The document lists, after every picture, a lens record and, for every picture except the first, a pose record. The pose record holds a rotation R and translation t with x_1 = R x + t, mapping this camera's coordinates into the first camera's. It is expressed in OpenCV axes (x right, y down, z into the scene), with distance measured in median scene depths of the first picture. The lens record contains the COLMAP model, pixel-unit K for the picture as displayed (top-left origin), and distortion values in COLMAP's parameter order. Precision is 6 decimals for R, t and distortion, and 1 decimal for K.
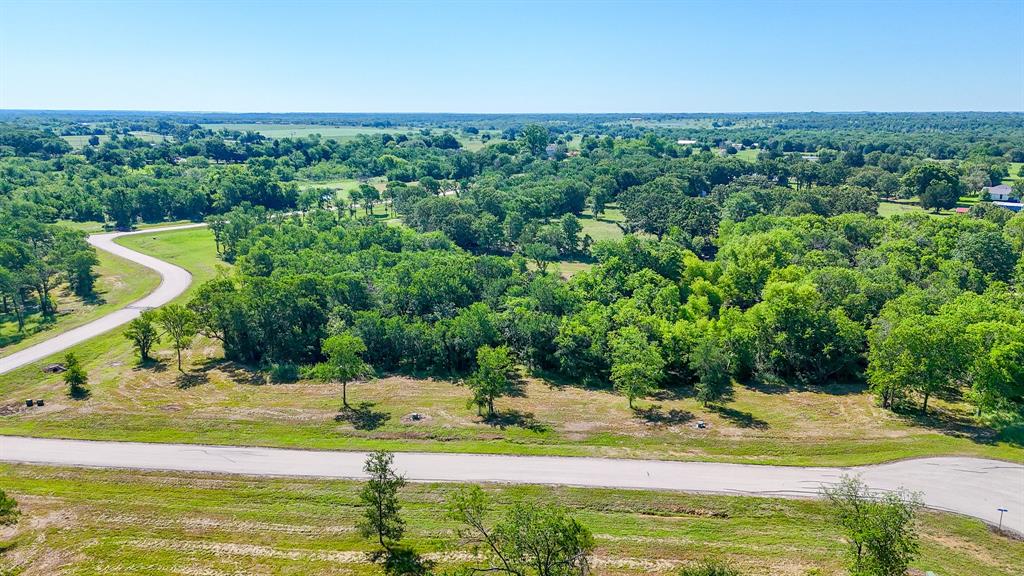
lens RADIAL K [[759.7, 0, 512.0], [0, 759.7, 288.0], [0, 0, 1]] dist [0.099177, -0.122574]
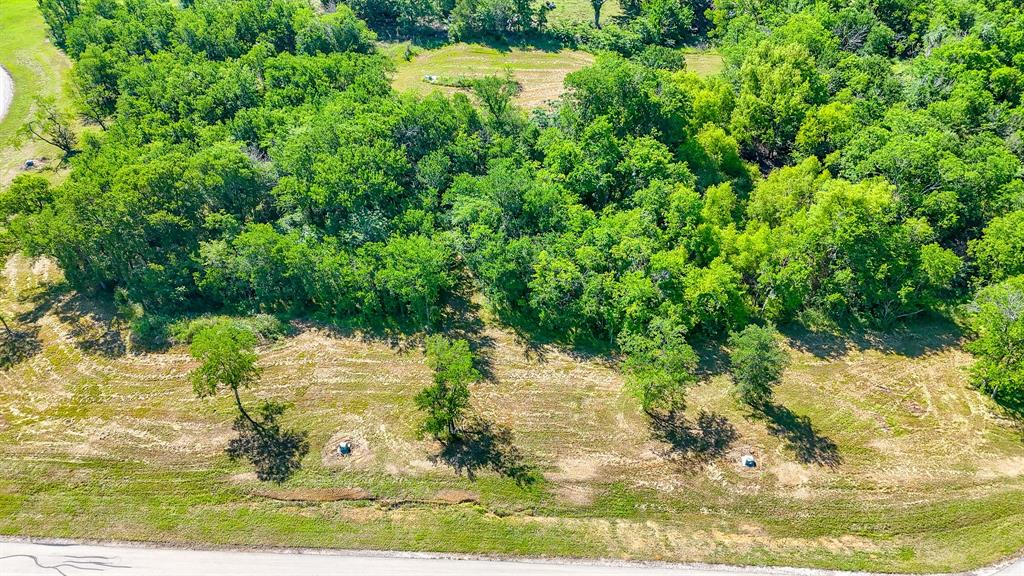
lens RADIAL K [[750.3, 0, 512.0], [0, 750.3, 288.0], [0, 0, 1]] dist [0.068351, -0.056183]
pose [[0.994826, -0.066742, 0.076596, -0.013206], [0.029502, 0.911235, 0.410828, -0.200025], [-0.097216, -0.406443, 0.908489, 0.333311]]
